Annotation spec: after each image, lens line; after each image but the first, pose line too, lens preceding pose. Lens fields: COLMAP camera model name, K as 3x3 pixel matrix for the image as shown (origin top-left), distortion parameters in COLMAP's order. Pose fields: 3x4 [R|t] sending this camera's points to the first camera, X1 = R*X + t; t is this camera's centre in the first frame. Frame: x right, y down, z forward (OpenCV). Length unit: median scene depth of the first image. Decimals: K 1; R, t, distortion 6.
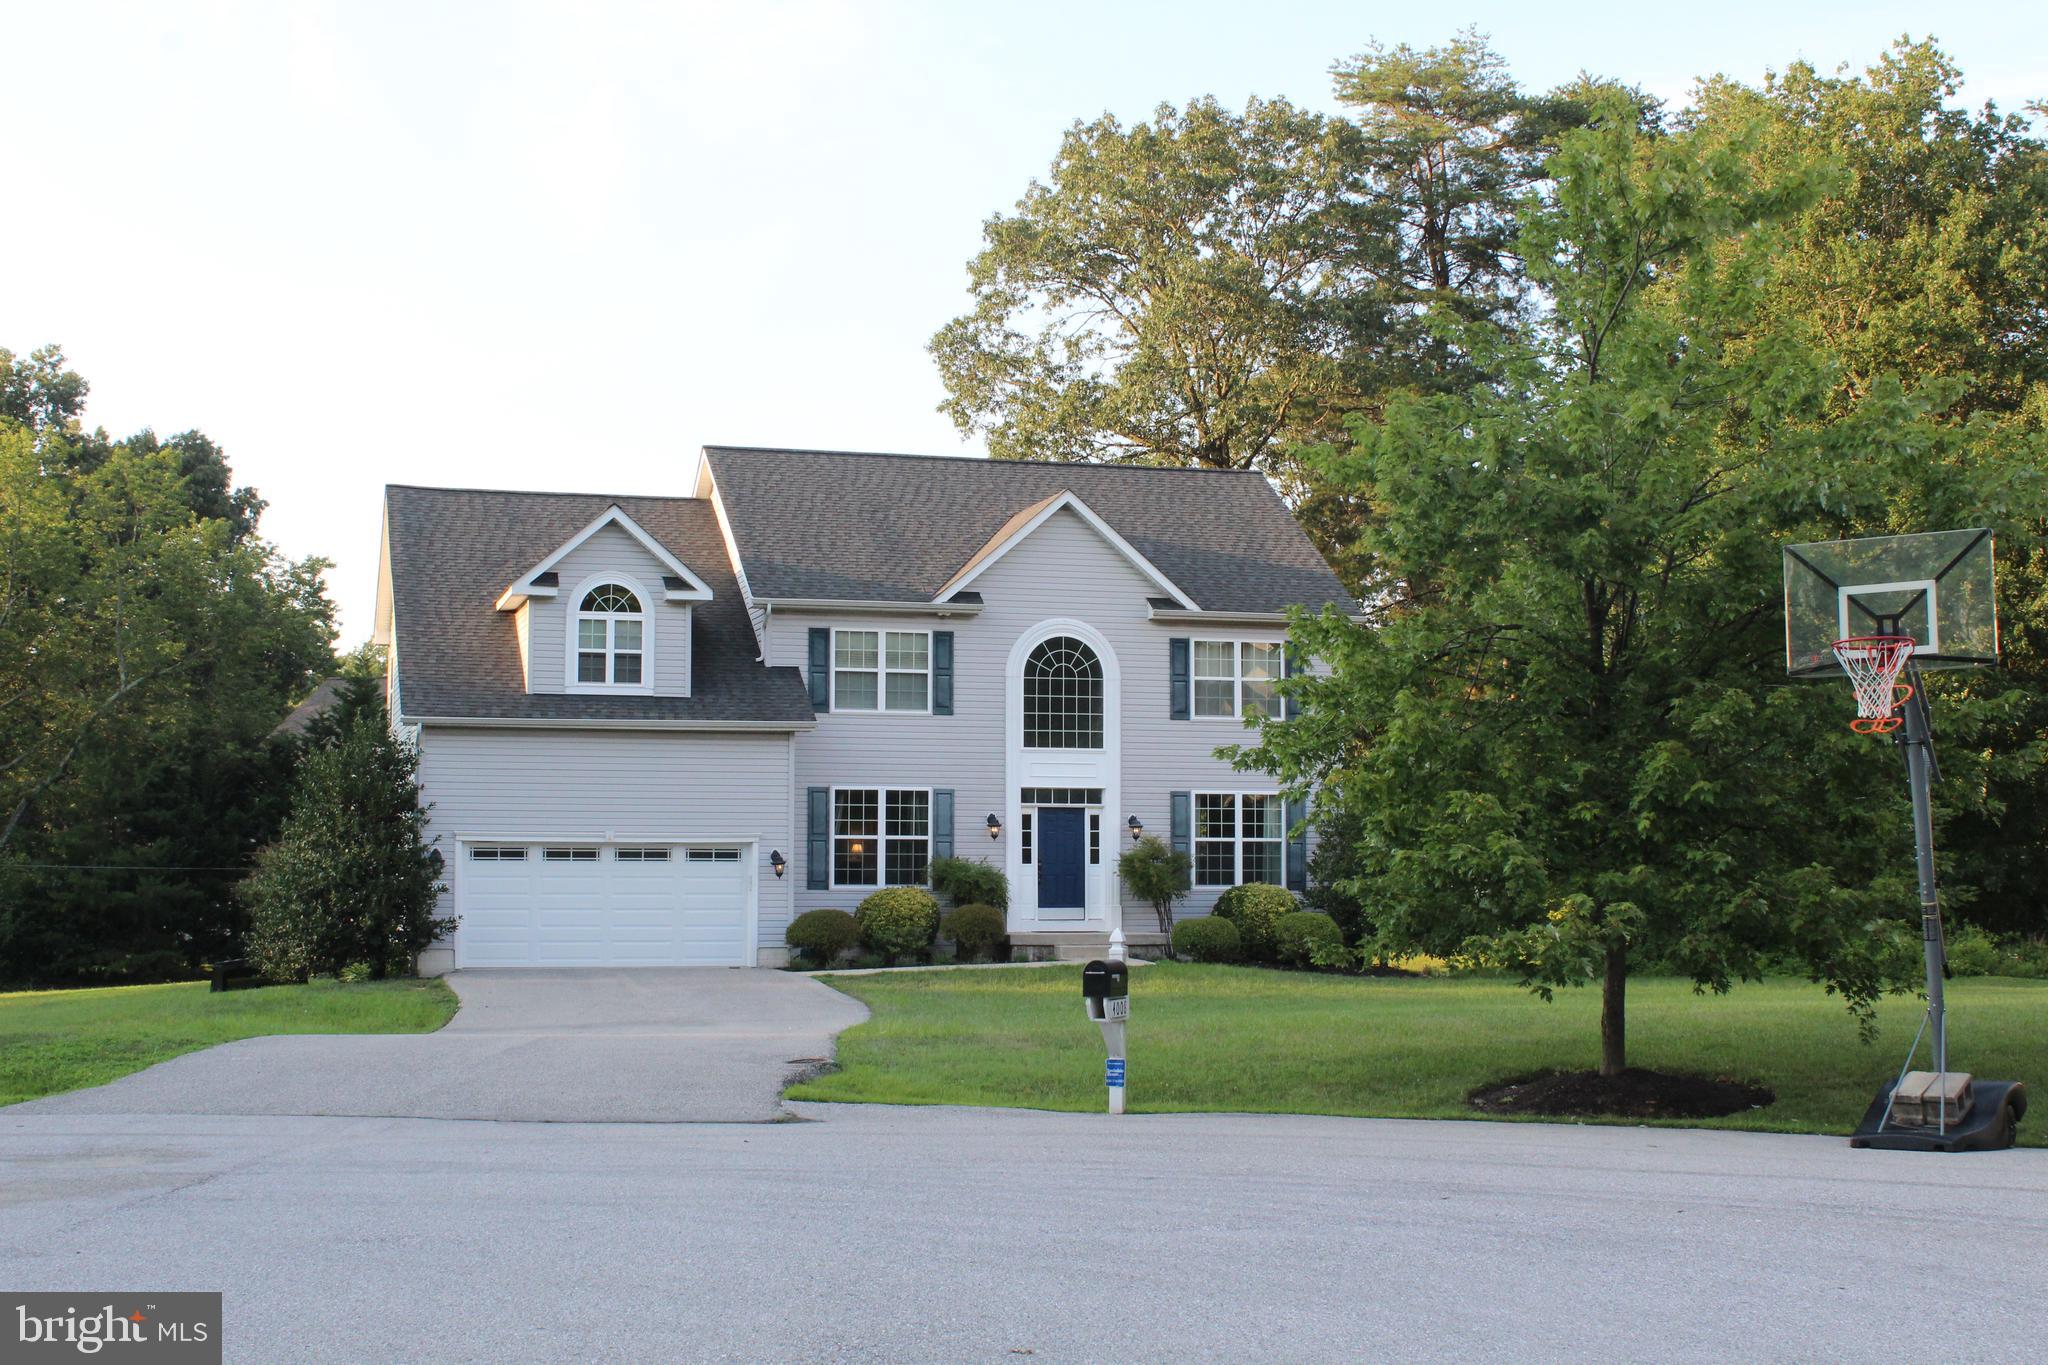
lens RADIAL K [[2669.5, 0, 1024.0], [0, 2669.5, 682.5], [0, 0, 1]] dist [-0.075791, 0.075829]
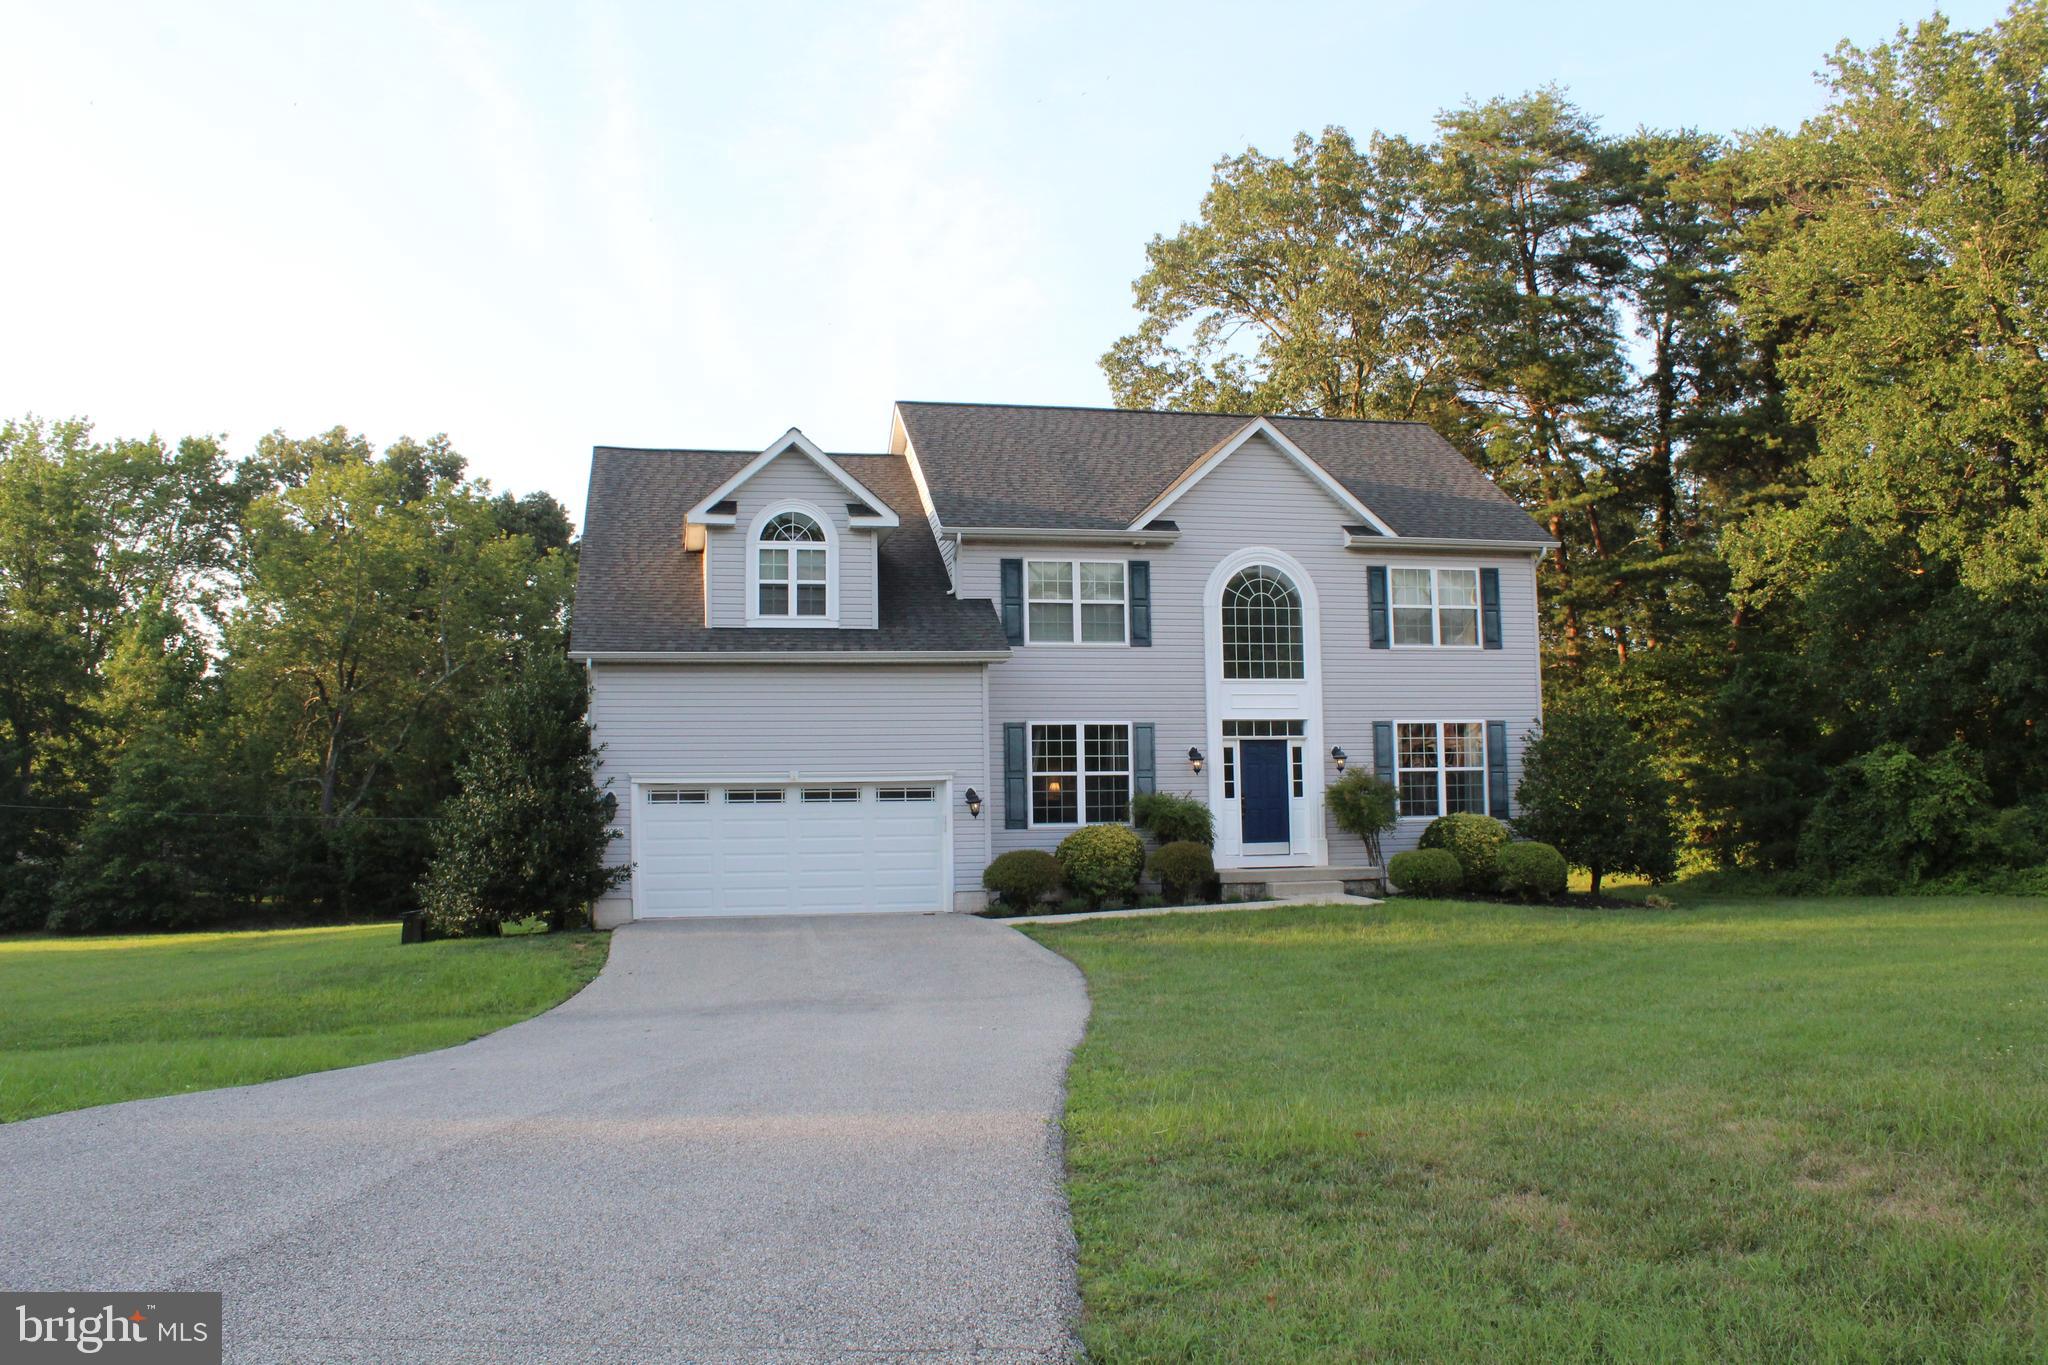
lens RADIAL K [[1698.6, 0, 1024.0], [0, 1698.6, 682.5], [0, 0, 1]] dist [-0.164806, 0.146335]
pose [[0.997227, -0.023639, -0.070567, -0.029495], [0.023150, 0.999702, -0.007740, 0.029049], [0.070729, 0.006085, 0.997477, 0.381886]]
